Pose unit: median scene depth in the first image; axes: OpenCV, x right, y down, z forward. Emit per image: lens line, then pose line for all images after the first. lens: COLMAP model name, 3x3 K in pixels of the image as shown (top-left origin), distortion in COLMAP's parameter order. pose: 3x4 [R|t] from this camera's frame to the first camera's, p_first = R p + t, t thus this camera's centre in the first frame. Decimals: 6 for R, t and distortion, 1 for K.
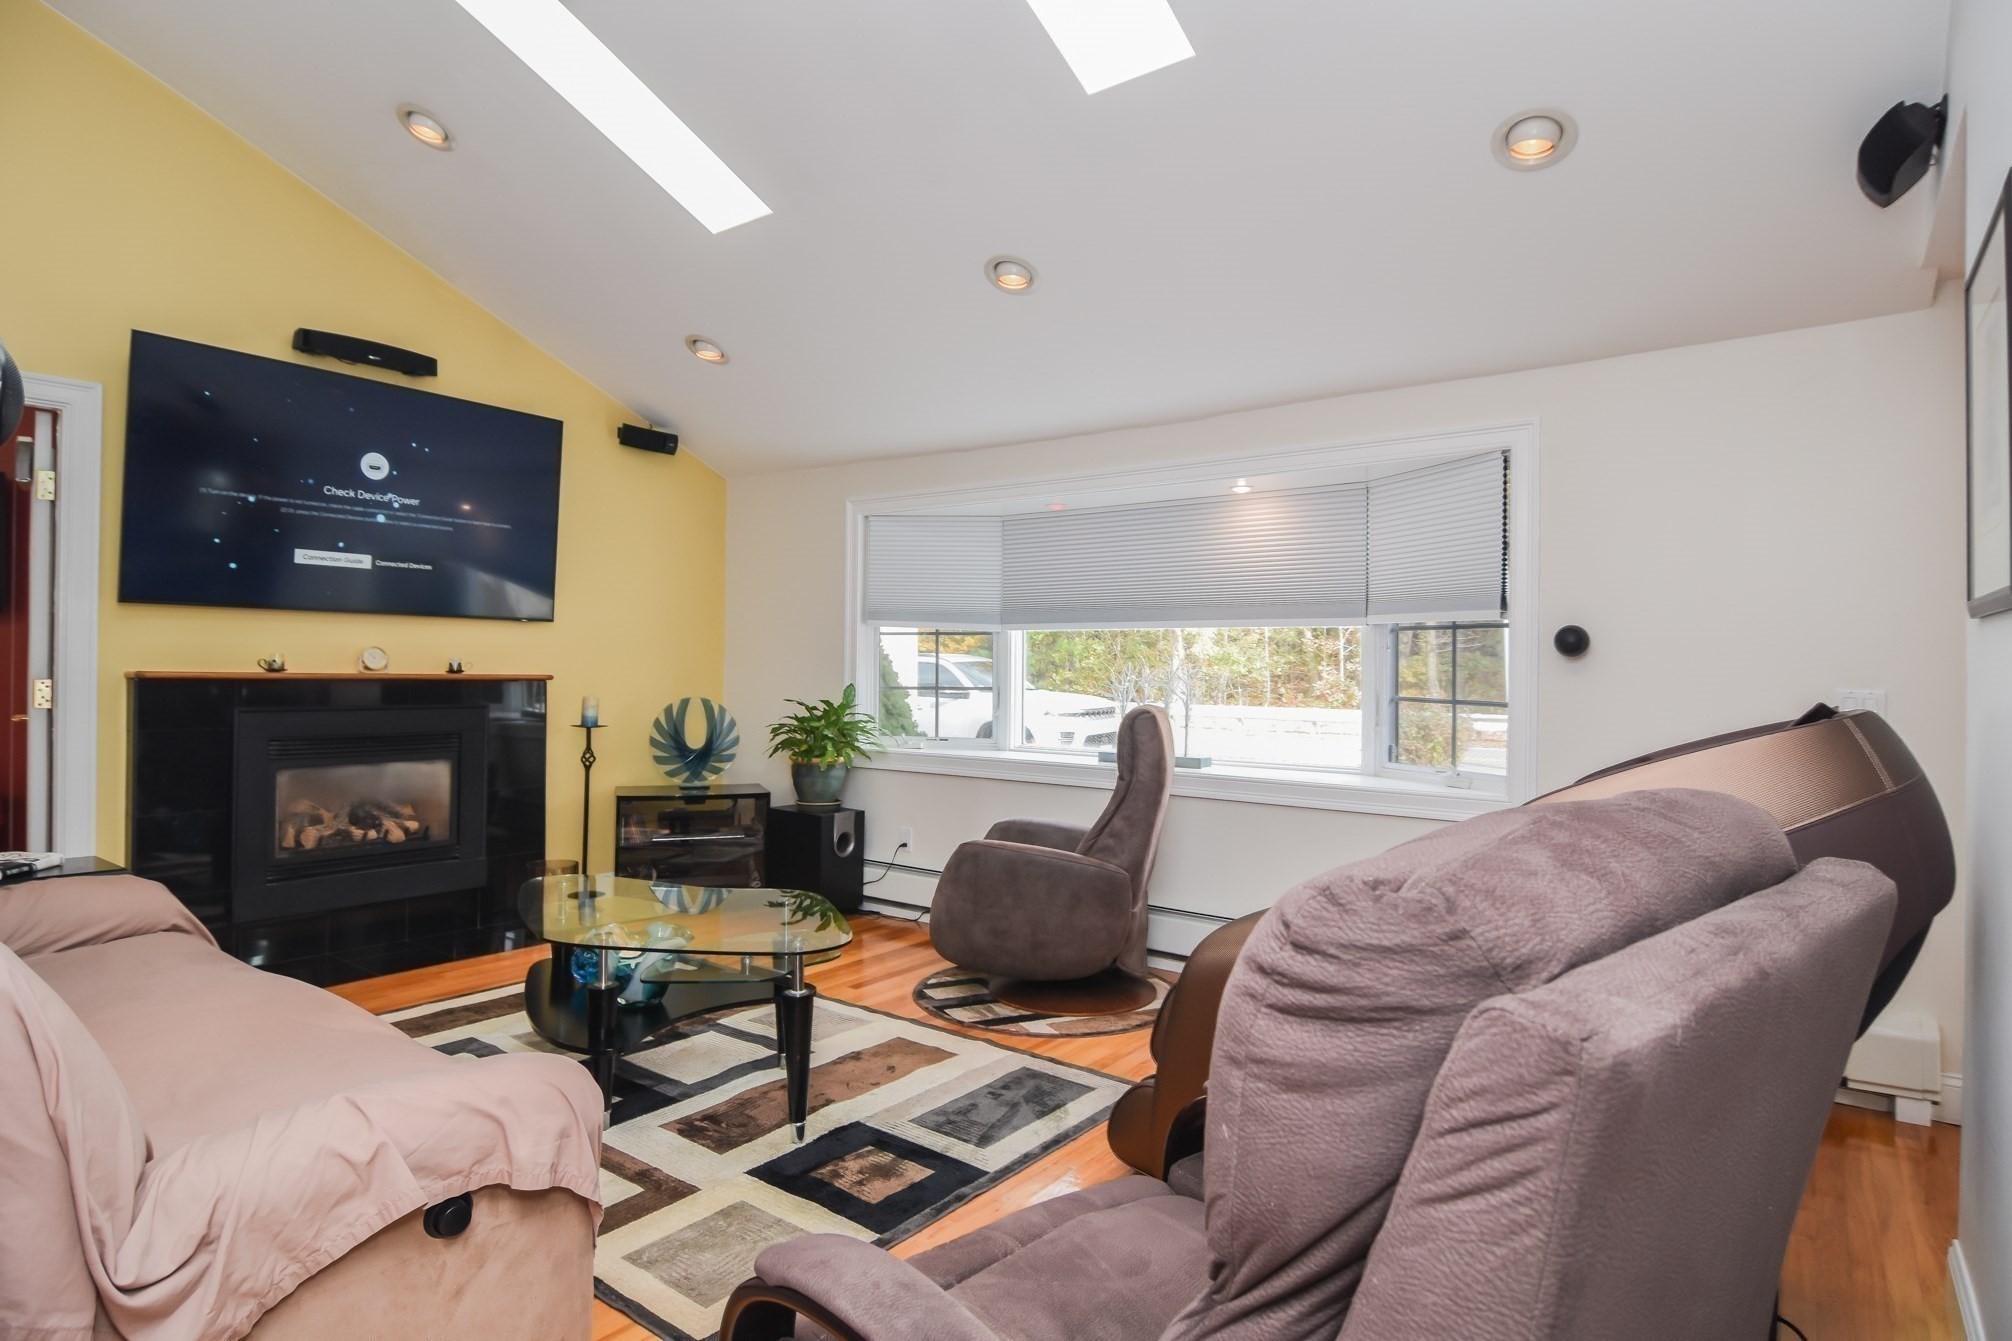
lens RADIAL K [[1077.8, 0, 1007.6], [0, 1077.8, 663.0], [0, 0, 1]] dist [-0.007002, -0.008641]
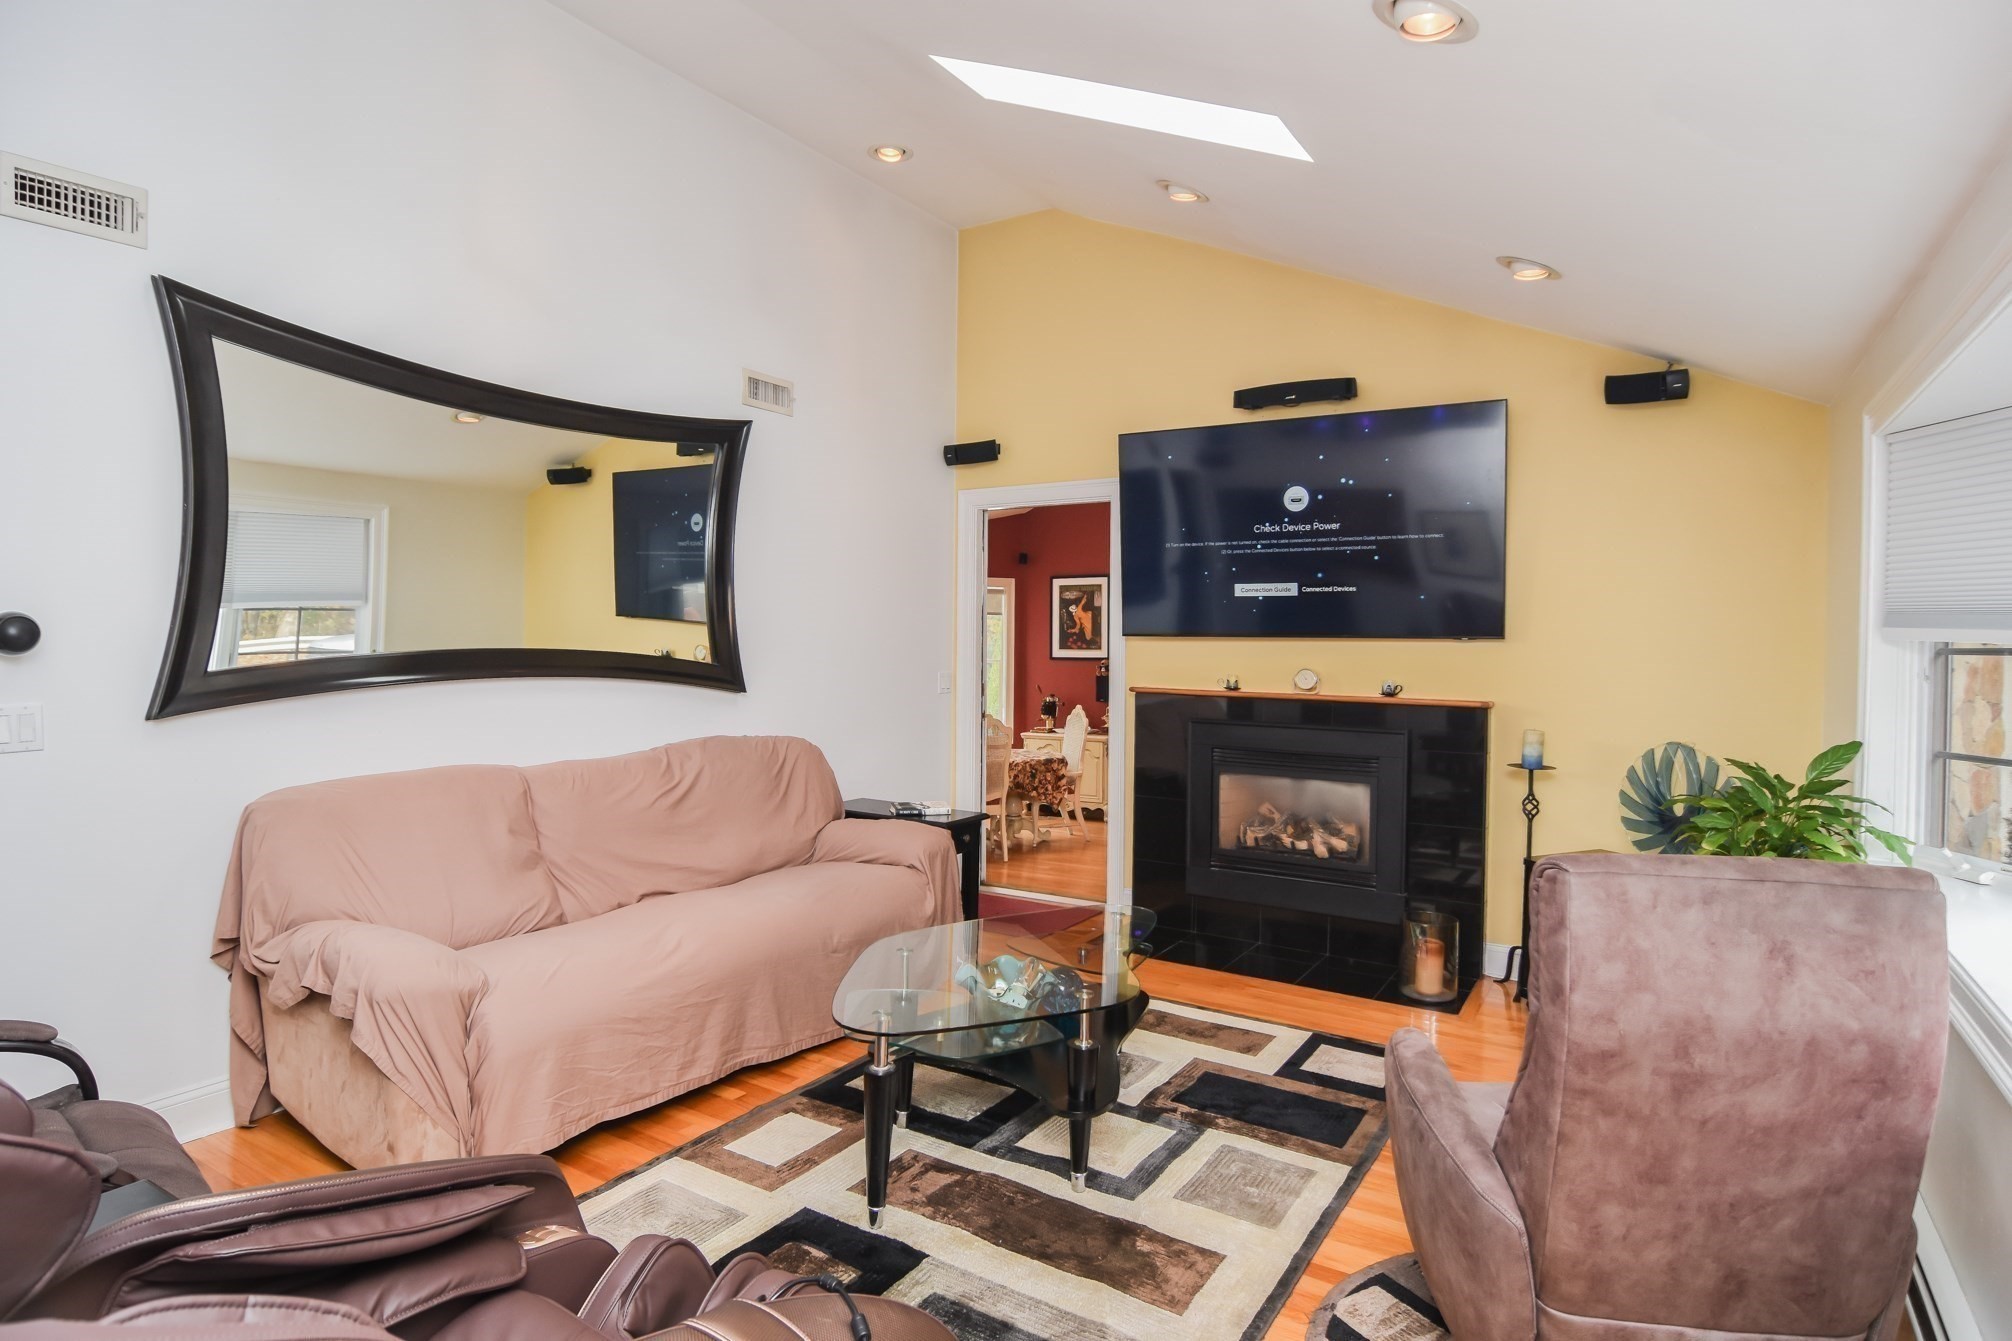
lens RADIAL K [[1077.8, 0, 1008.4], [0, 1077.8, 668.8], [0, 0, 1]] dist [-0.007002, -0.008641]
pose [[0.097170, 0.022209, -0.995020, 0.433954], [-0.001937, 0.999753, 0.022125, -0.037578], [0.995266, -0.000223, 0.097189, 0.599153]]
